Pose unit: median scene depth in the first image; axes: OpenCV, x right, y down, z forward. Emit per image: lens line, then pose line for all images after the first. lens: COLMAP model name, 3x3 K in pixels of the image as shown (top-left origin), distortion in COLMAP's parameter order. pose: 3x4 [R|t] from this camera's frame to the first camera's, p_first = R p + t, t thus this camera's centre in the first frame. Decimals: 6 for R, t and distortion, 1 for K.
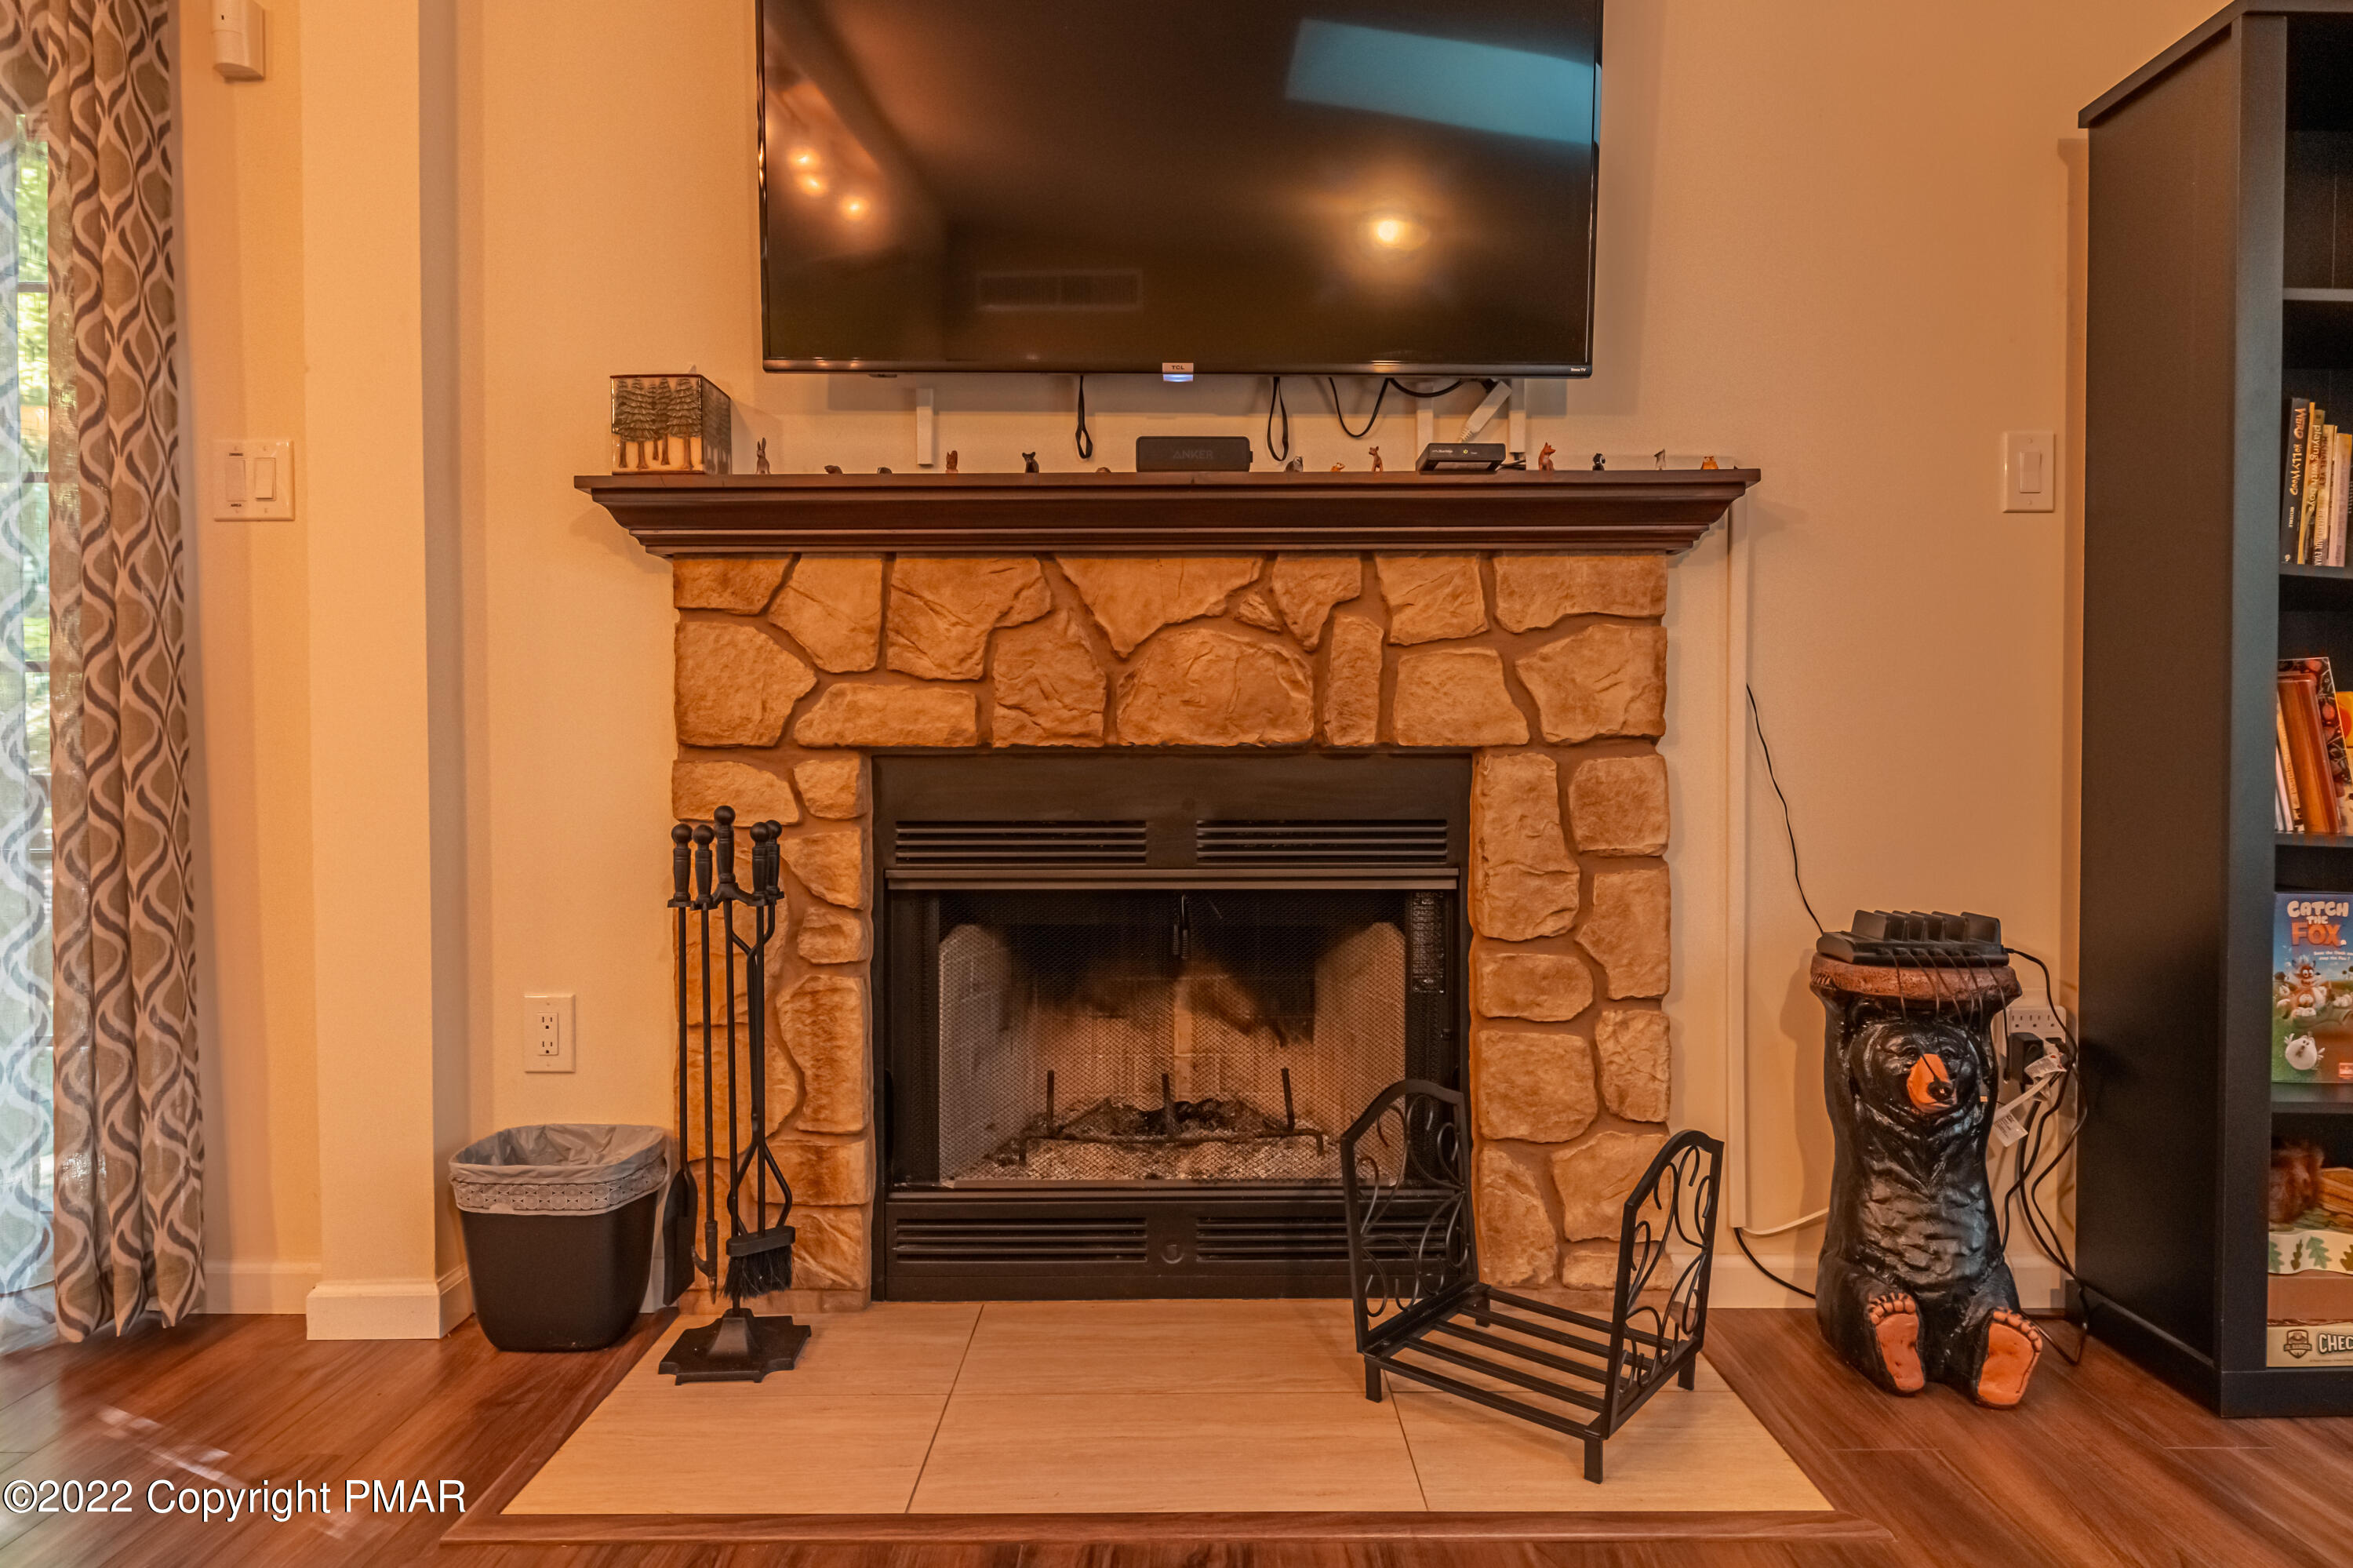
lens RADIAL K [[1336.4, 0, 1175.7], [0, 1336.4, 782.8], [0, 0, 1]] dist [-0.005068, -0.001222]
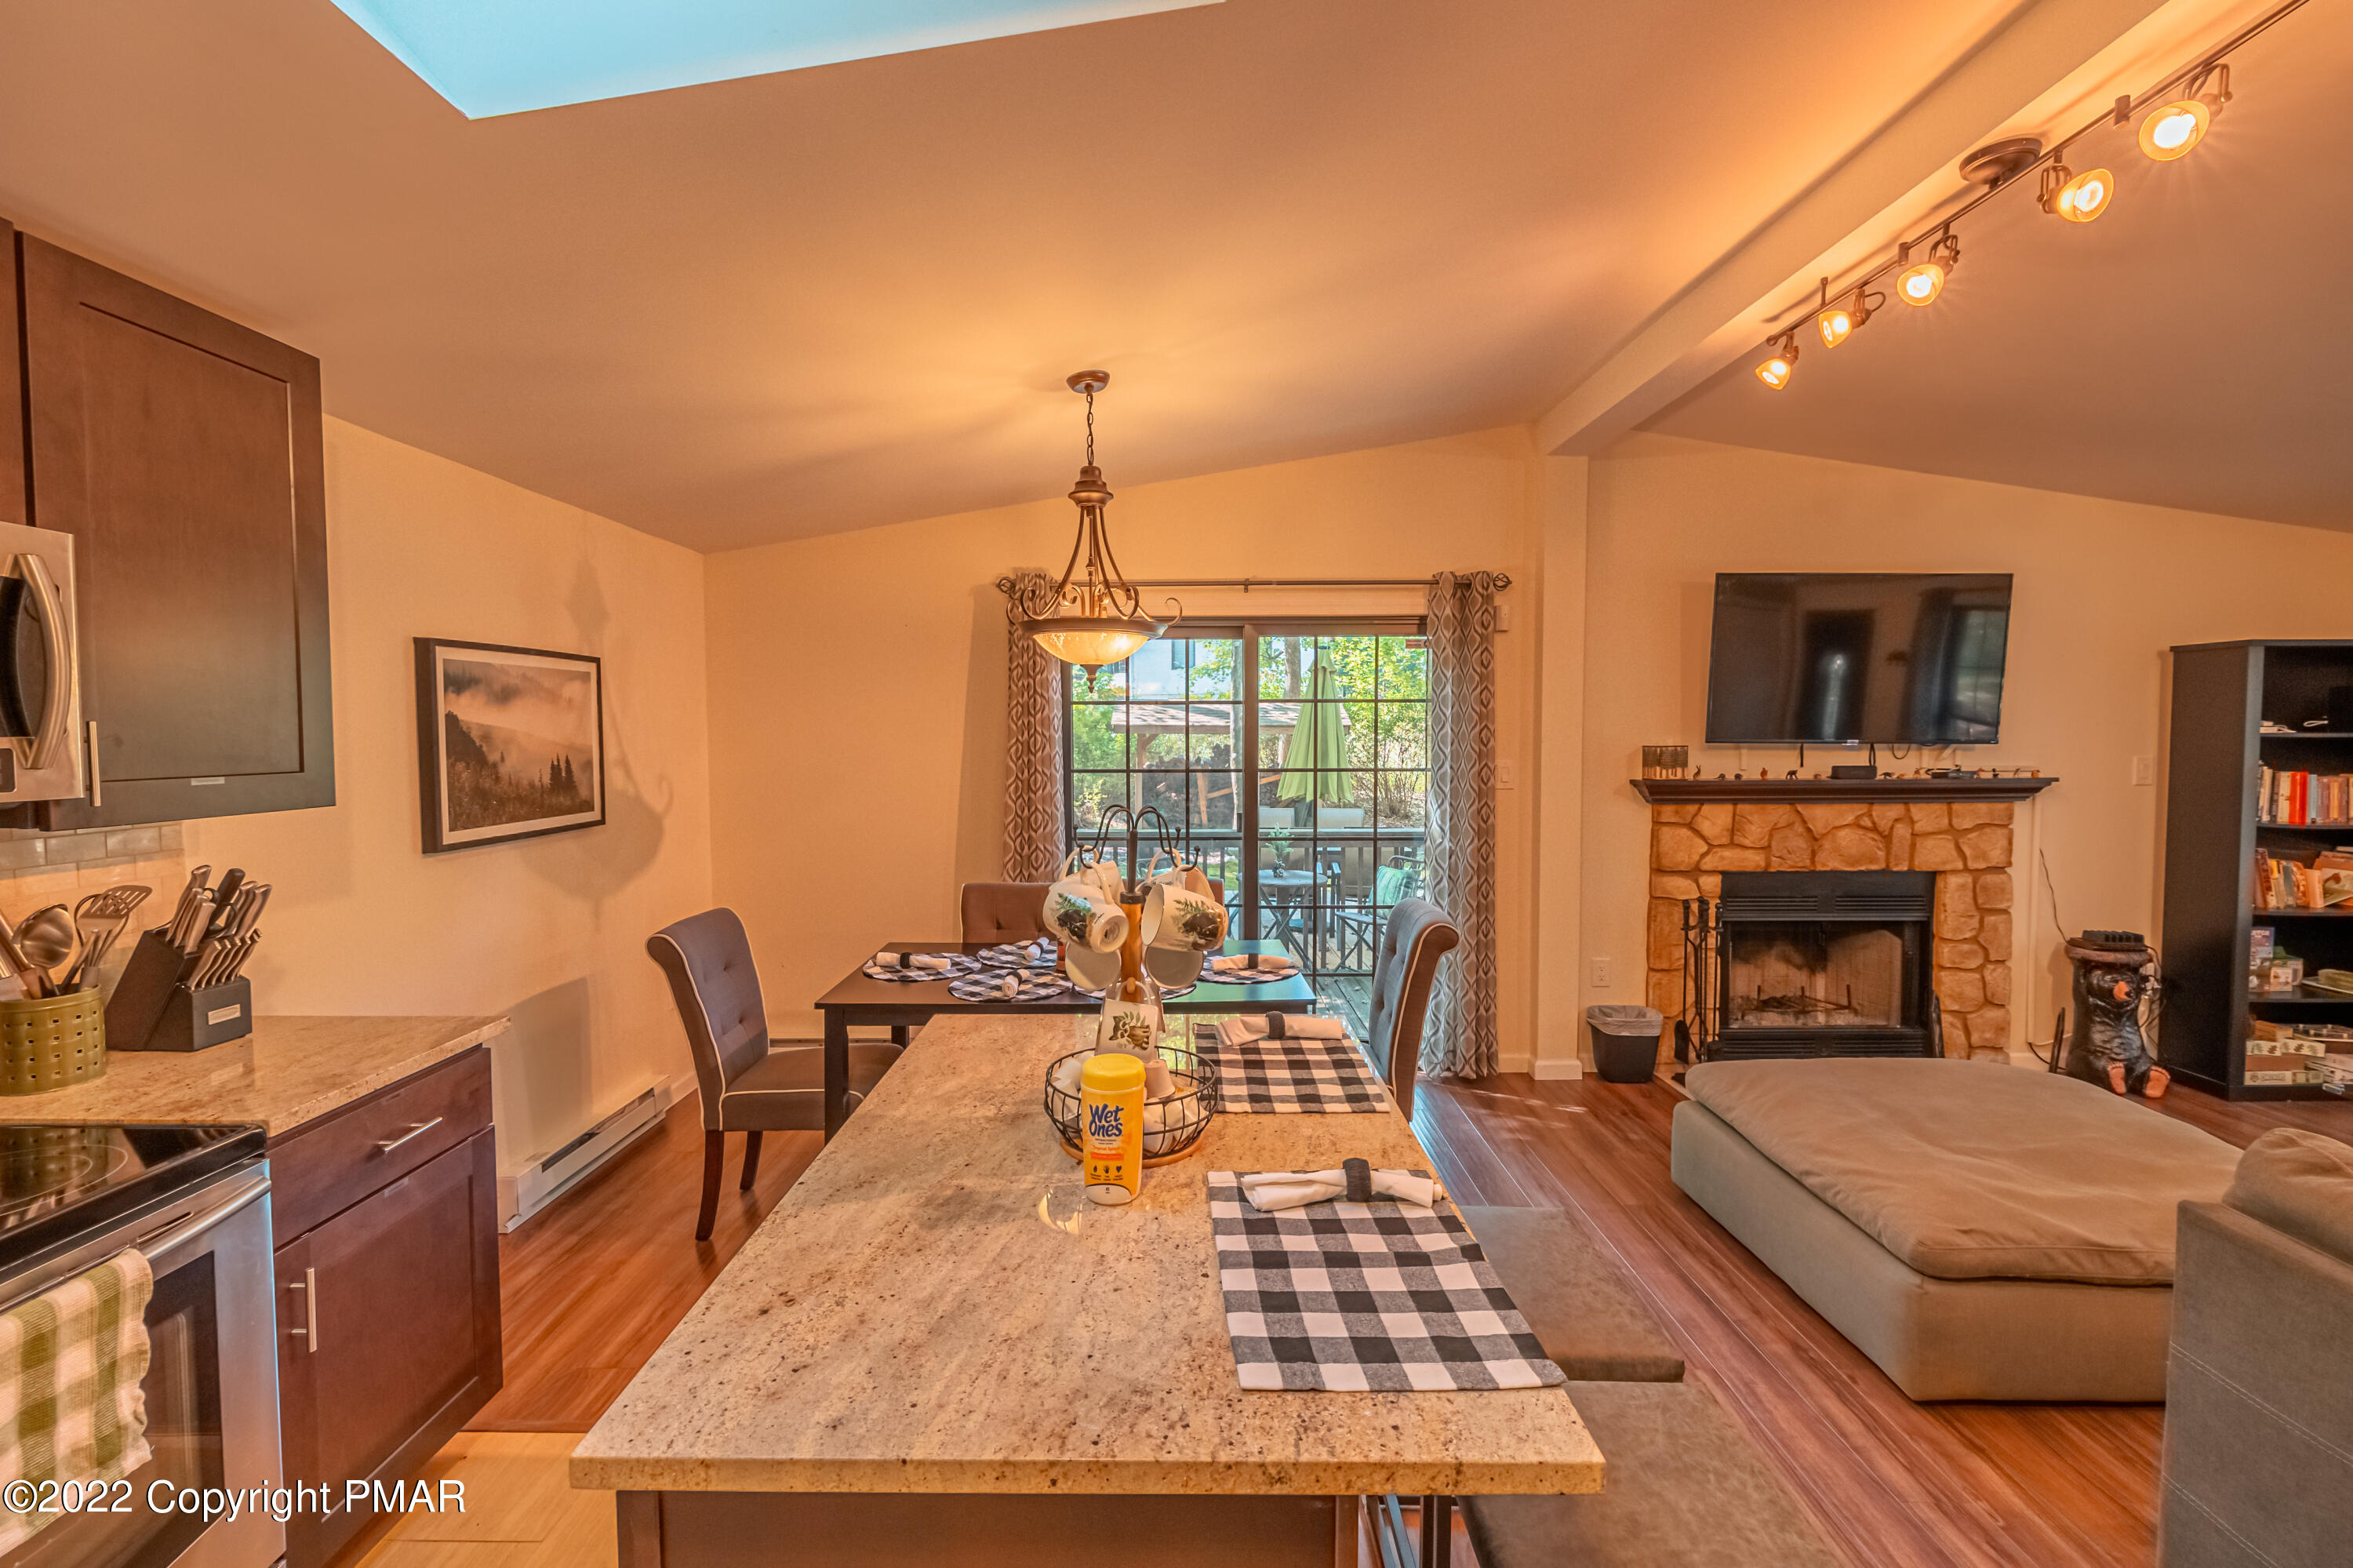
lens RADIAL K [[991.6, 0, 1170.6], [0, 991.6, 780.0], [0, 0, 1]] dist [-0.000538, -0.000075]
pose [[0.999921, -0.001829, -0.012447, -1.370811], [0.002133, 0.999699, 0.024429, -0.272067], [0.012399, -0.024453, 0.999624, -1.091794]]
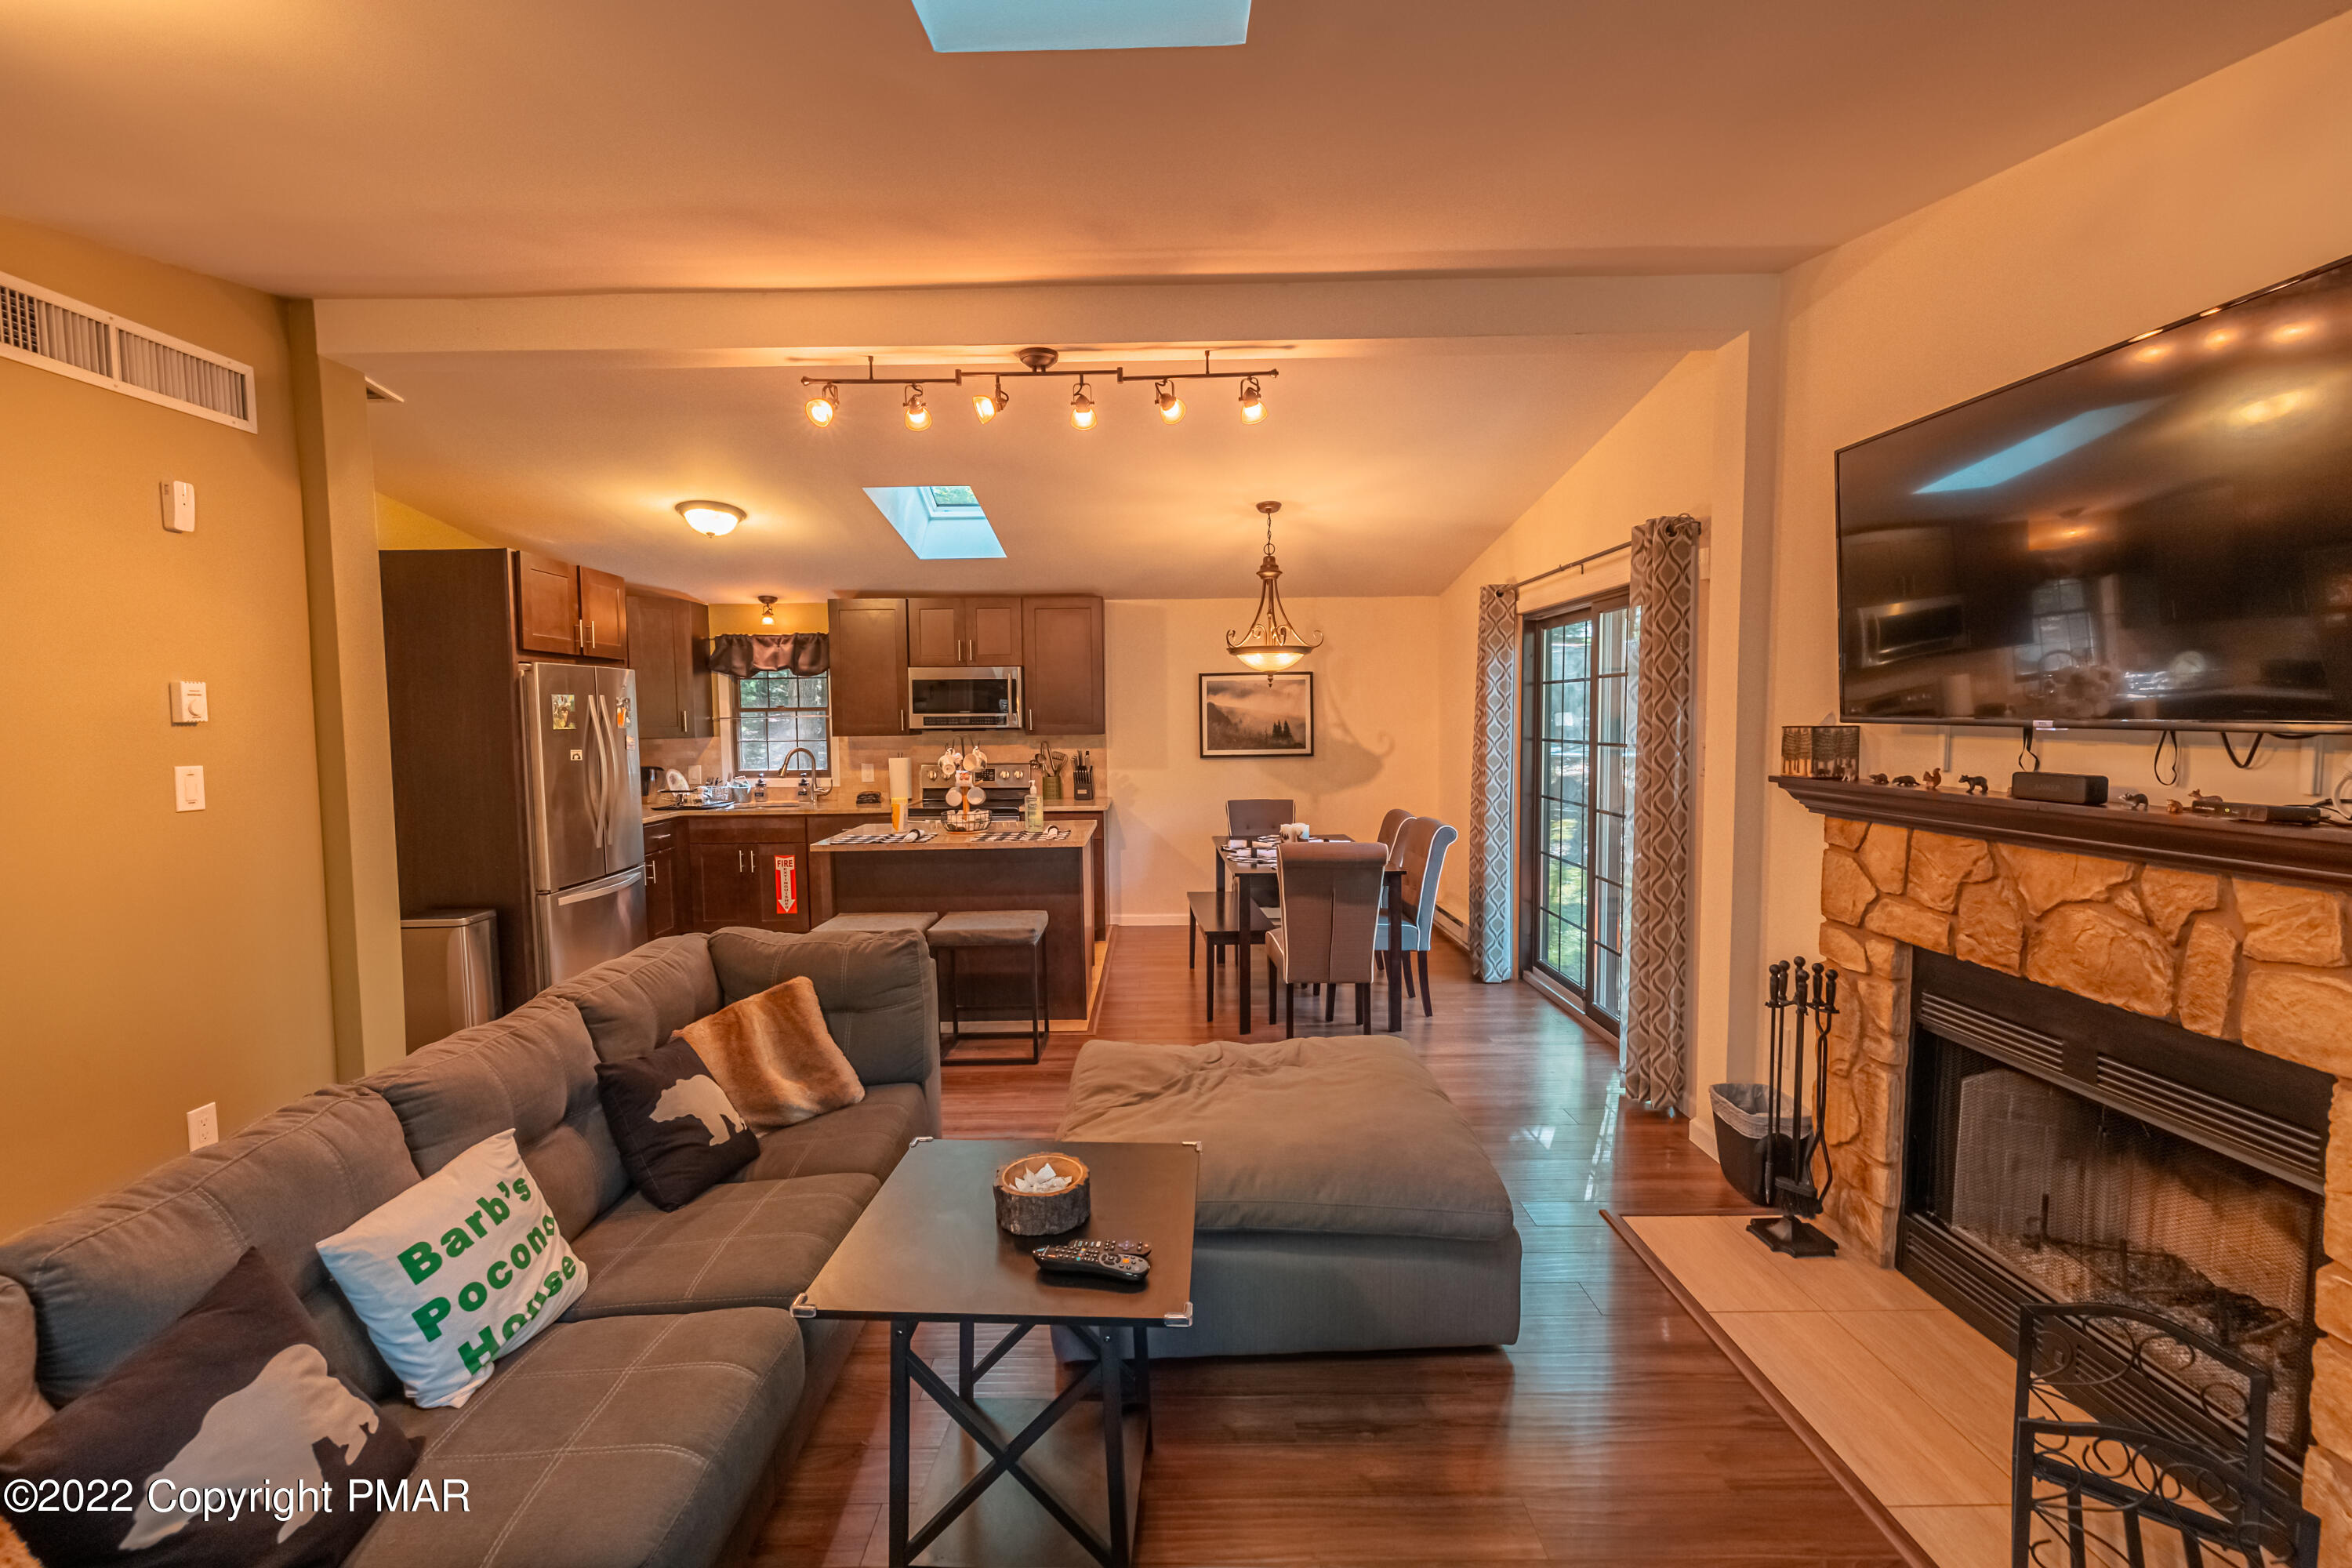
lens RADIAL K [[991.2, 0, 1163.5], [0, 991.2, 783.5], [0, 0, 1]] dist [-0.000538, -0.000075]
pose [[-0.003049, 0.071258, -0.997453, 0.988195], [-0.013816, 0.997360, 0.071293, -0.296258], [0.999900, 0.013998, -0.002056, 0.088074]]
